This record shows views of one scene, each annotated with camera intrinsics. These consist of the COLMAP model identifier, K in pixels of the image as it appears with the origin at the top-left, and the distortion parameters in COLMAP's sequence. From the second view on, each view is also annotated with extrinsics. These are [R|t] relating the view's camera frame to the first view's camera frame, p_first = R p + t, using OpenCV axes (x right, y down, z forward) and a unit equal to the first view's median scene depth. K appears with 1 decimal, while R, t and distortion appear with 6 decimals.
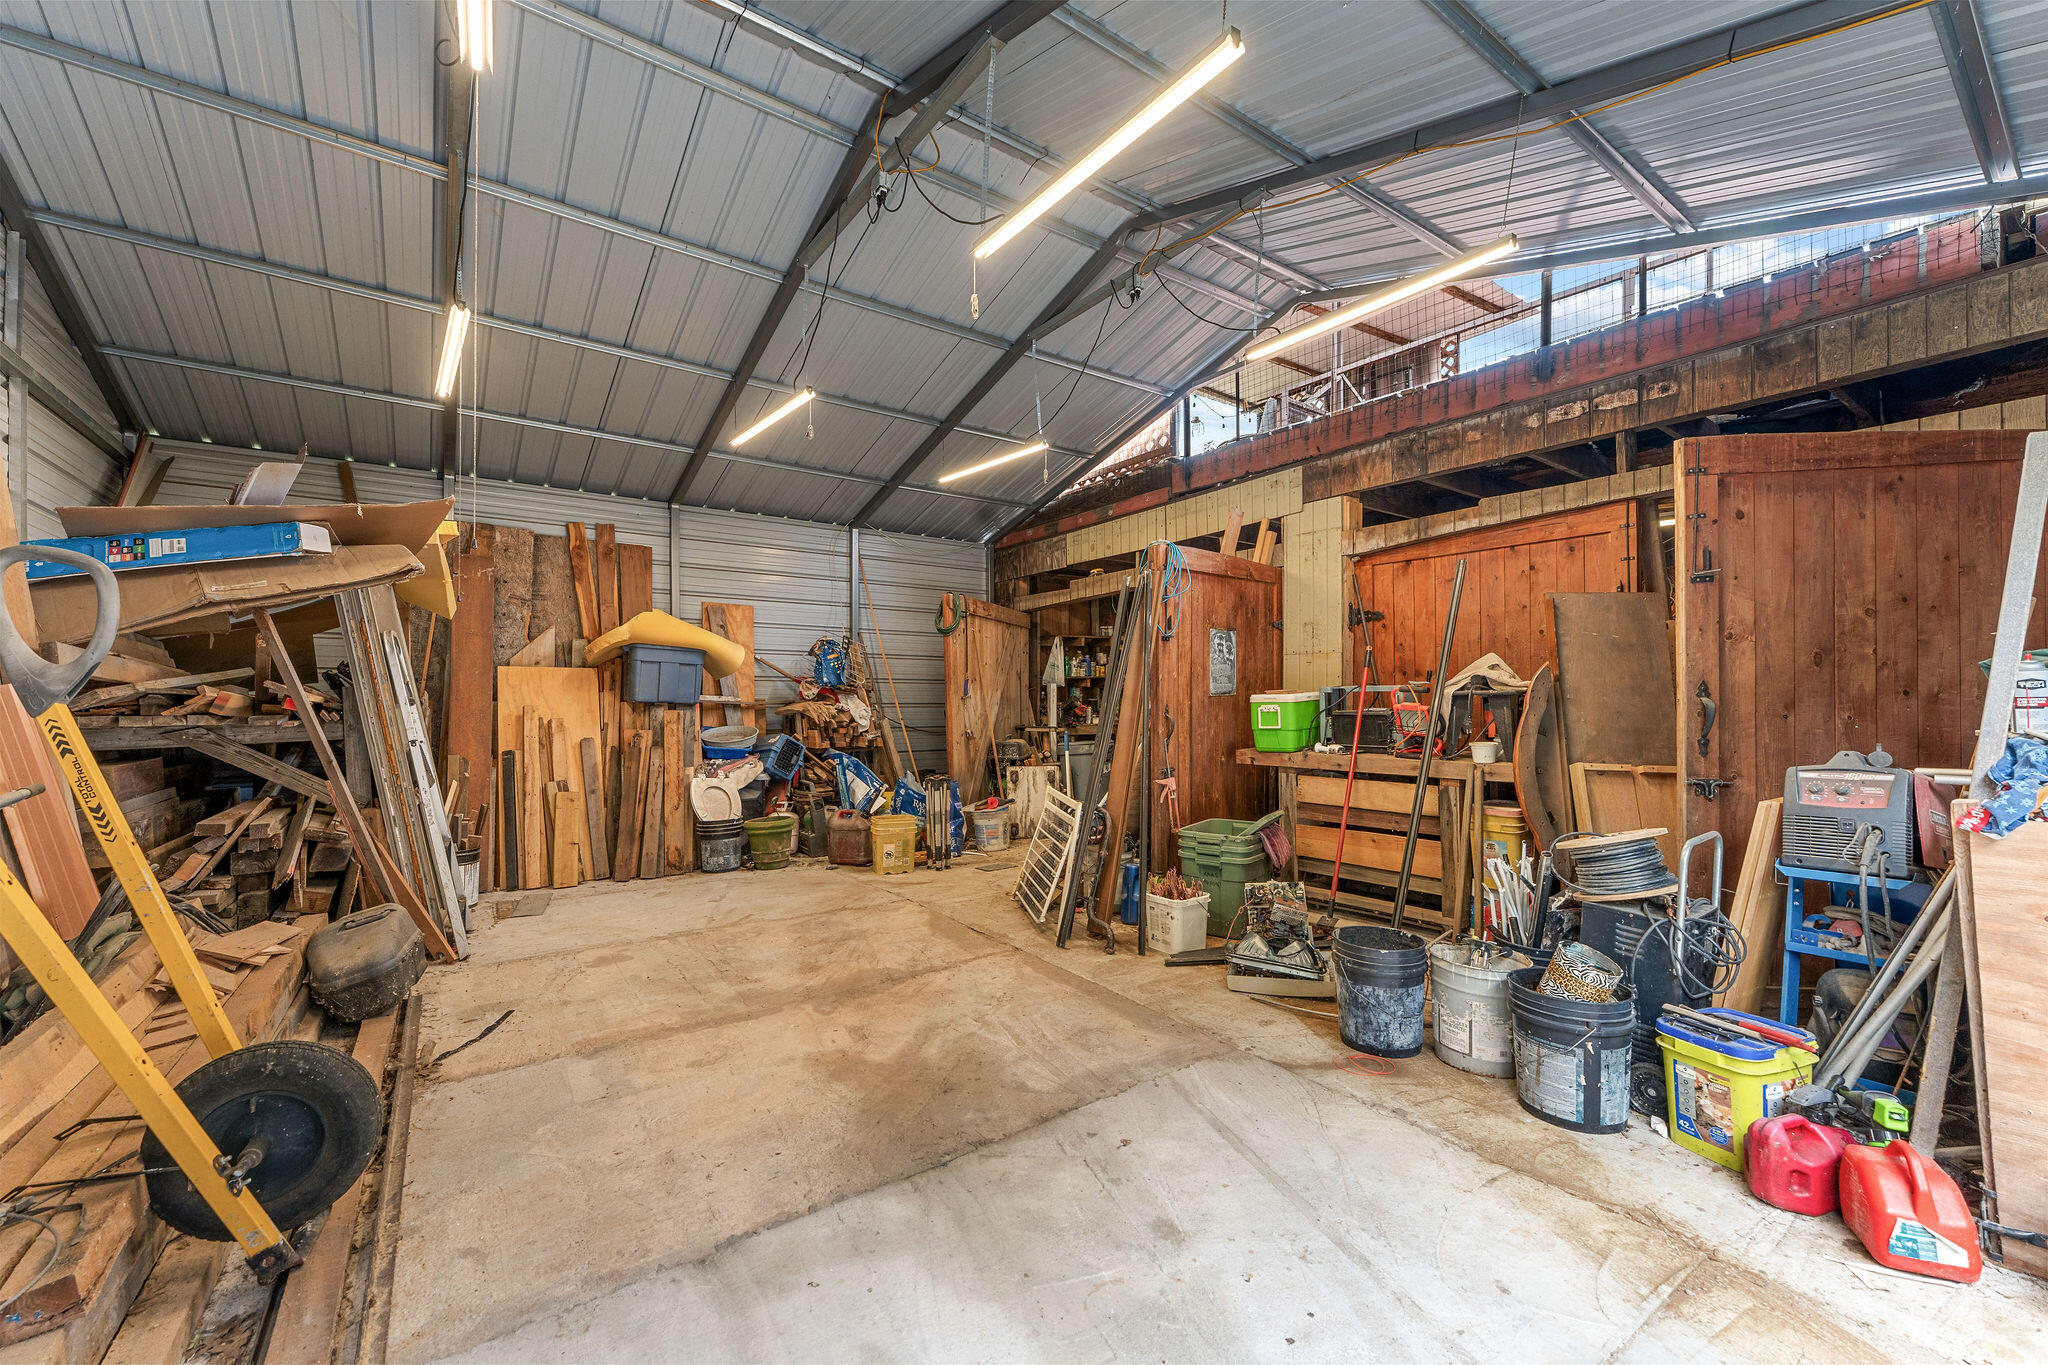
lens RADIAL K [[805.2, 0, 1018.3], [0, 805.2, 681.2], [0, 0, 1]] dist [-0.001836, -0.000560]
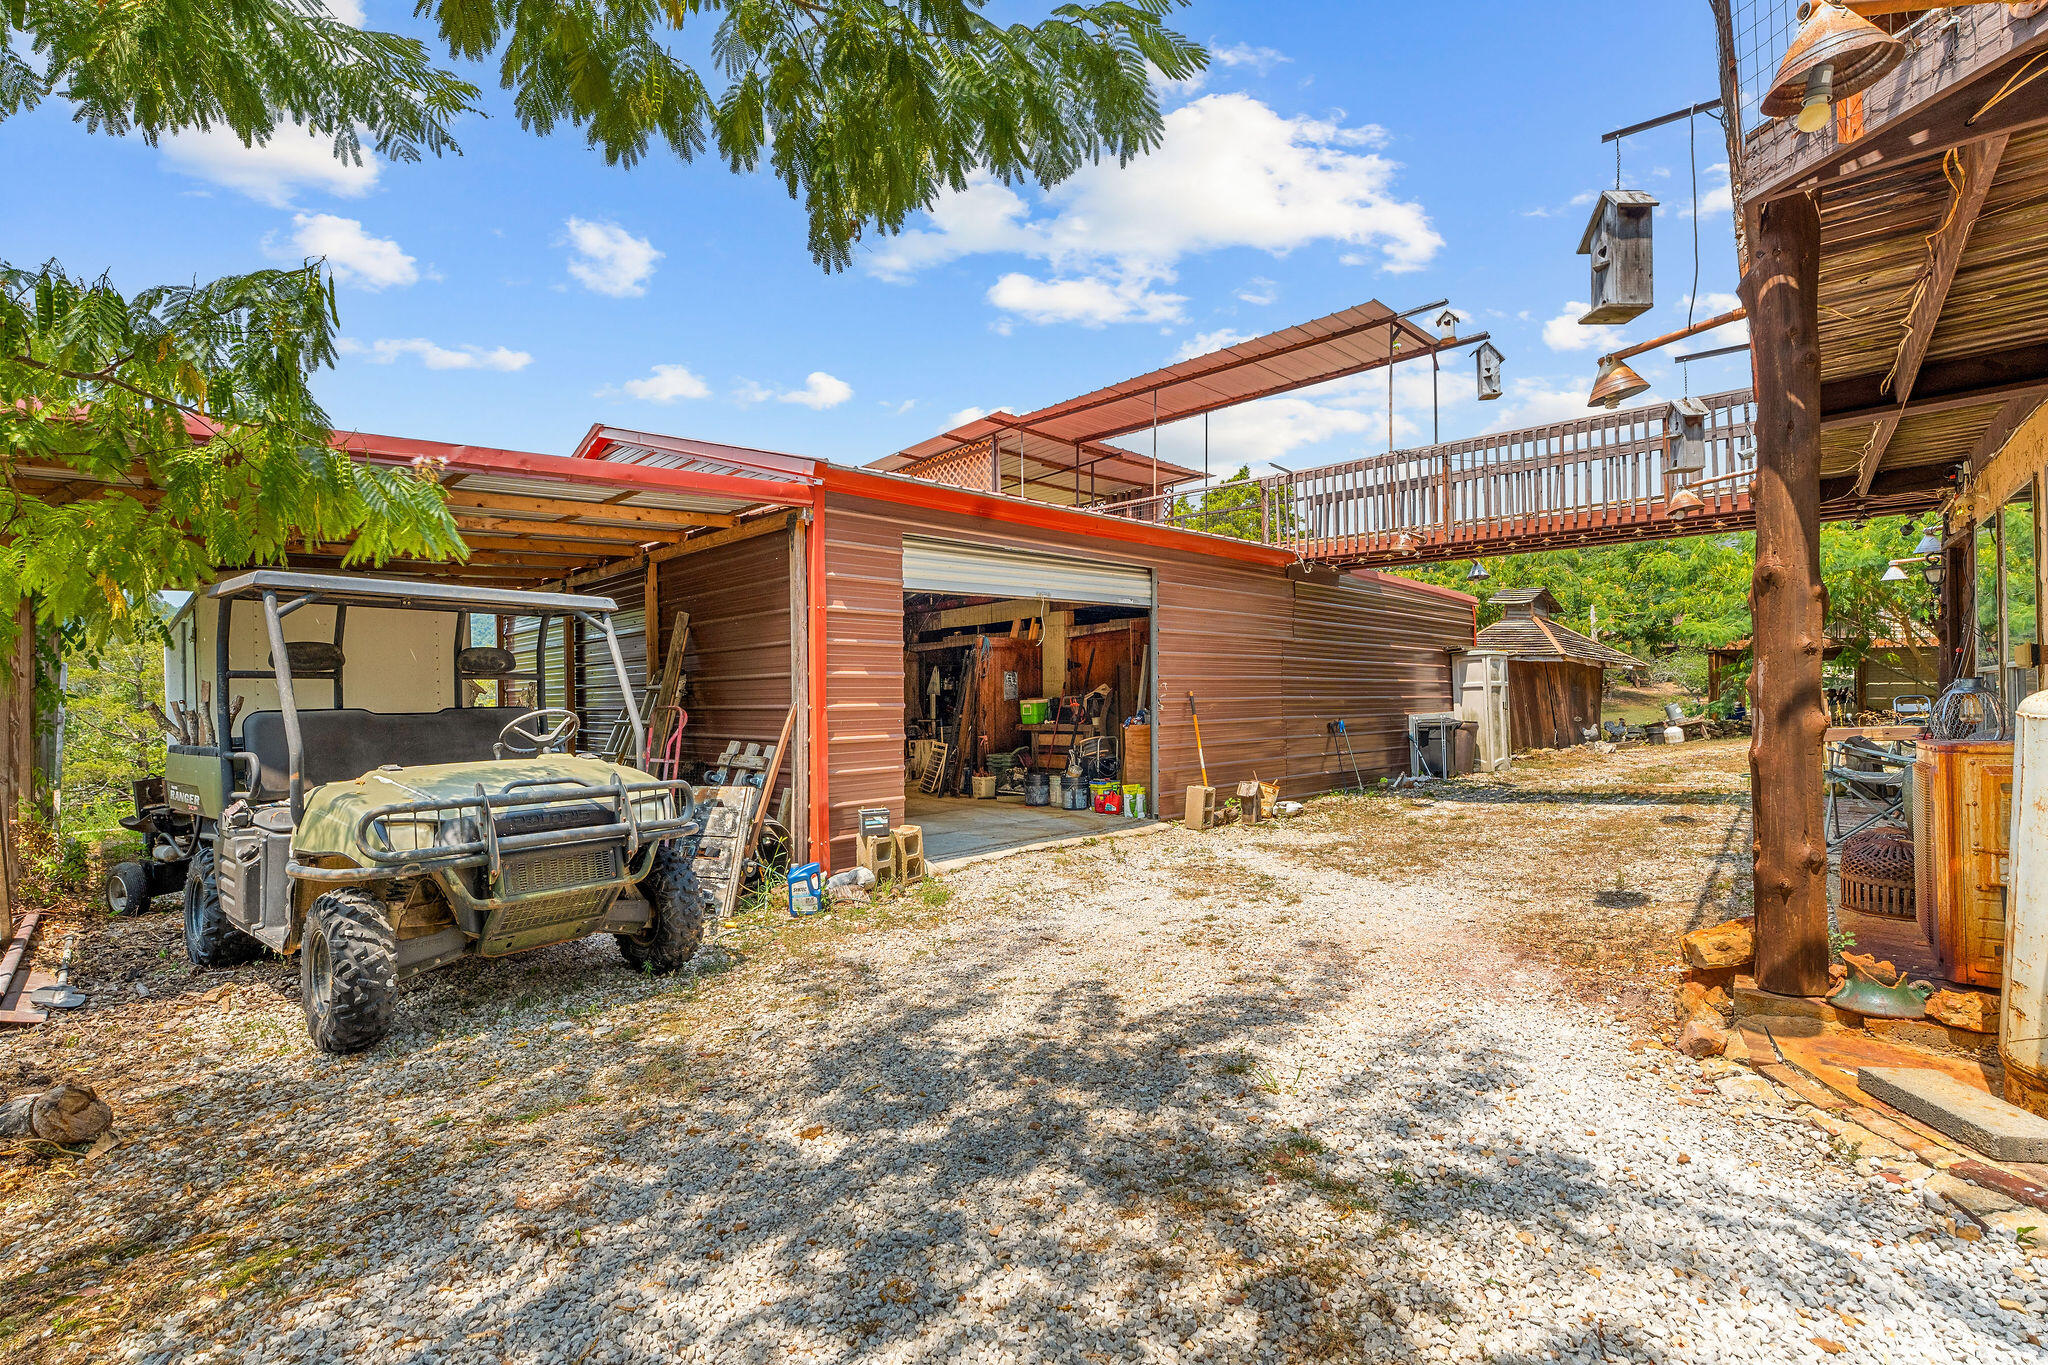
lens RADIAL K [[908.7, 0, 1020.5], [0, 908.7, 674.1], [0, 0, 1]] dist [-0.001805, -0.000024]
pose [[0.989214, -0.004040, 0.146422, -0.090637], [0.005495, 0.999940, -0.009528, -0.032330], [-0.146375, 0.010230, 0.989176, -1.501081]]
